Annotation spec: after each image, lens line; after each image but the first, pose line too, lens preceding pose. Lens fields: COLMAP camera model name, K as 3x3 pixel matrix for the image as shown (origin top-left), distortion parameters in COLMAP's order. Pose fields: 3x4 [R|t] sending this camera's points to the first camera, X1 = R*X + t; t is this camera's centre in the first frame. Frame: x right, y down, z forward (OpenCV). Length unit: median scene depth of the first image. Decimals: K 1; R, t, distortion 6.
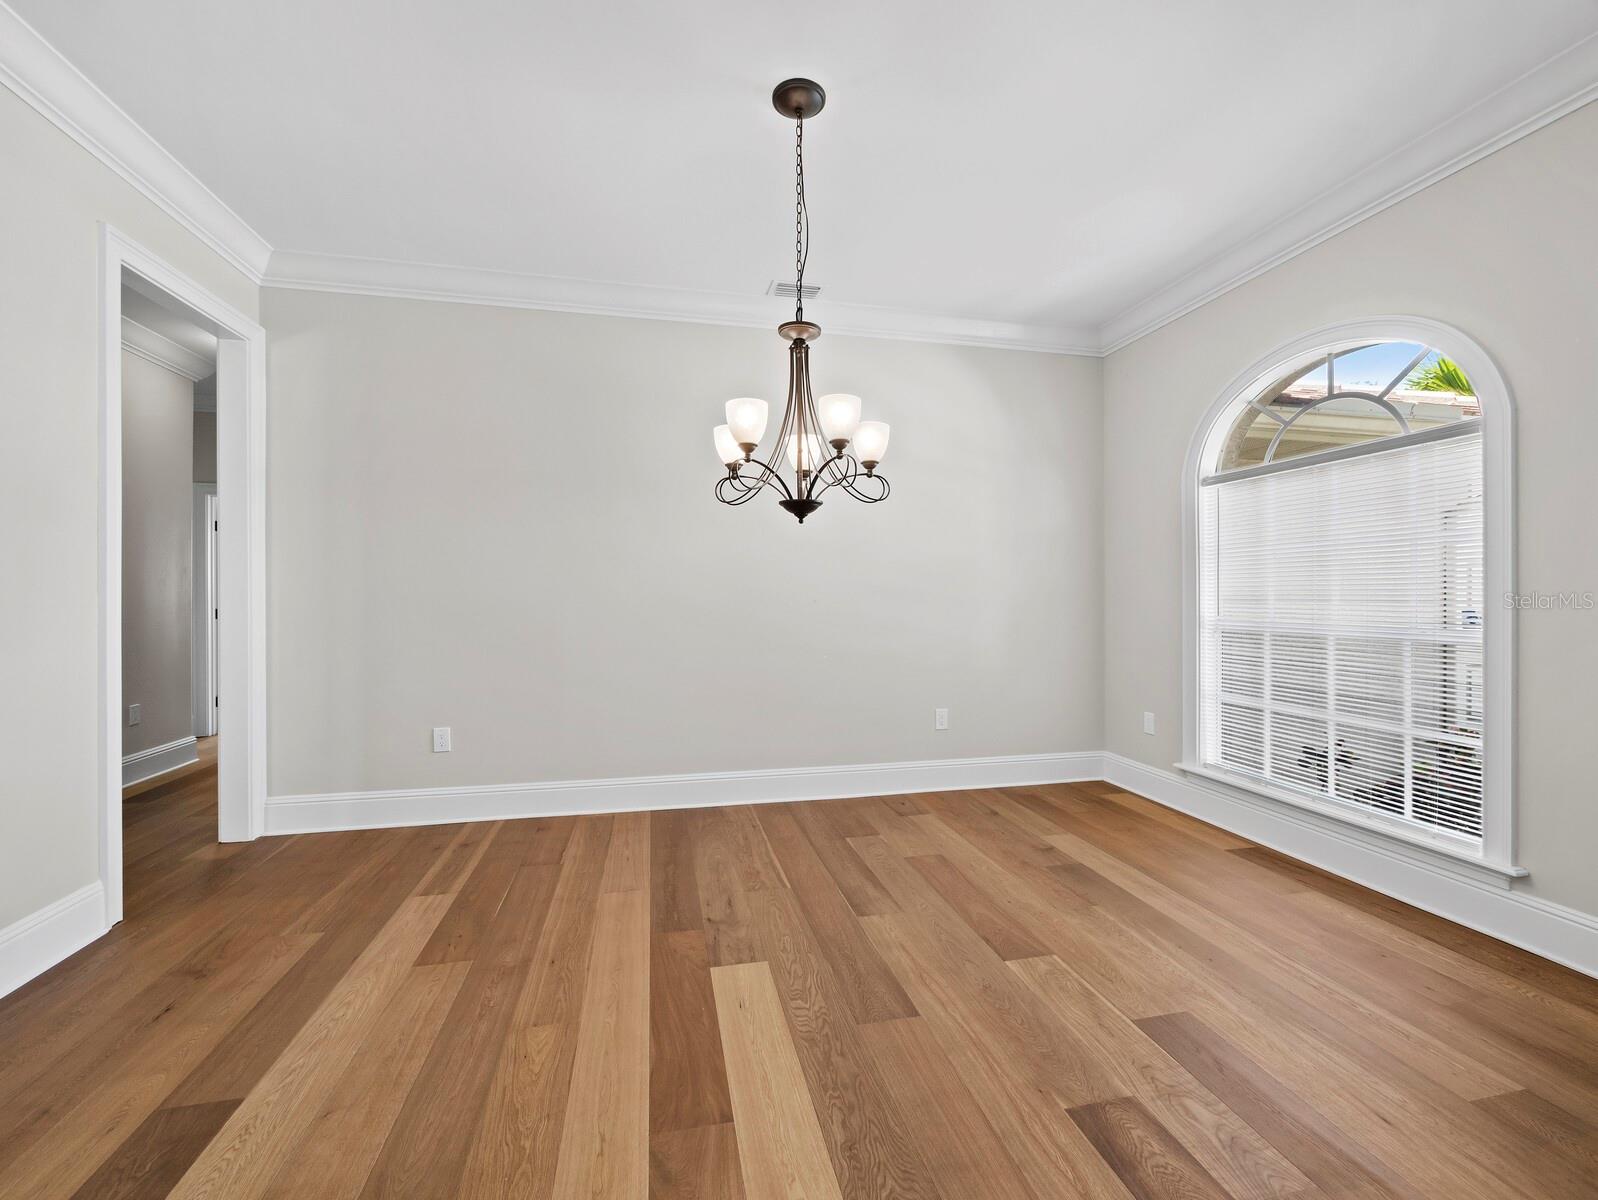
lens RADIAL K [[670.9, 0, 802.7], [0, 670.9, 598.1], [0, 0, 1]] dist [-0.005182, 0.000082]
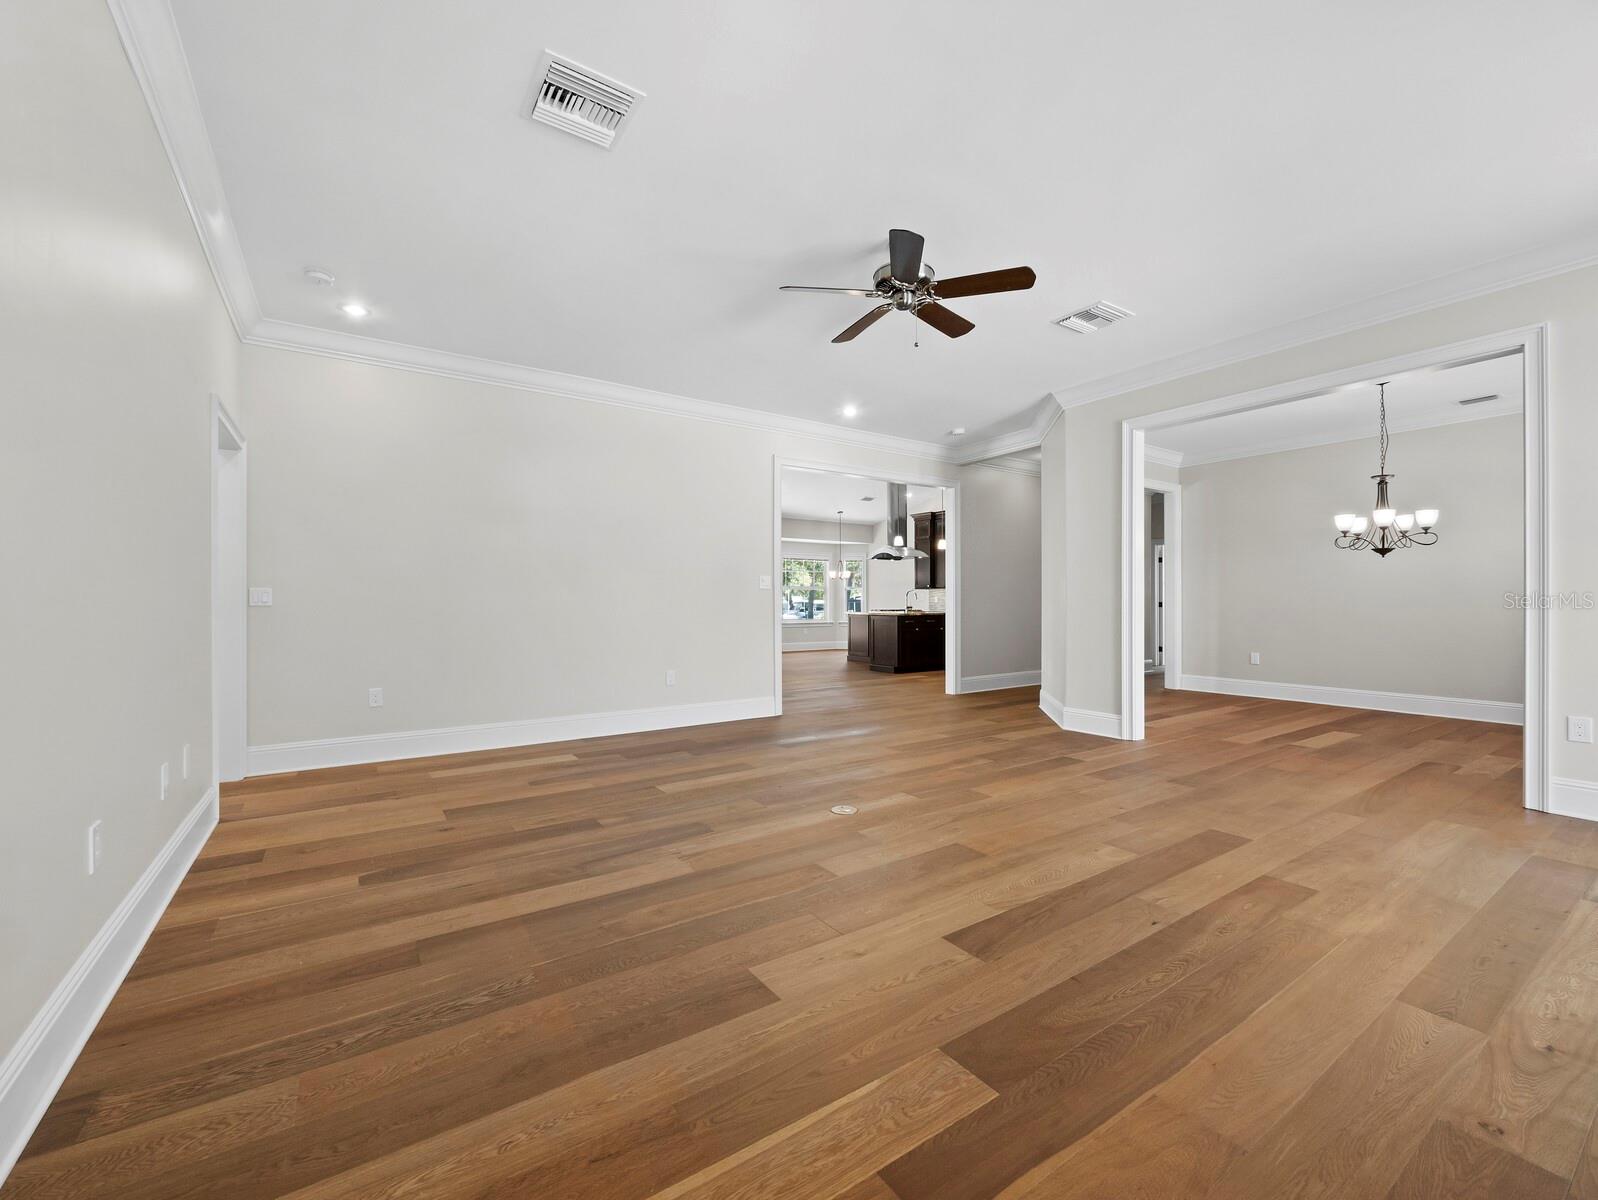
lens RADIAL K [[670.9, 0, 802.7], [0, 670.9, 598.1], [0, 0, 1]] dist [-0.005182, 0.000082]
pose [[0.358676, 0.002726, -0.933458, 1.378433], [-0.007472, 0.999972, 0.000049, 0.041779], [0.933432, 0.006957, 0.358686, -1.641944]]
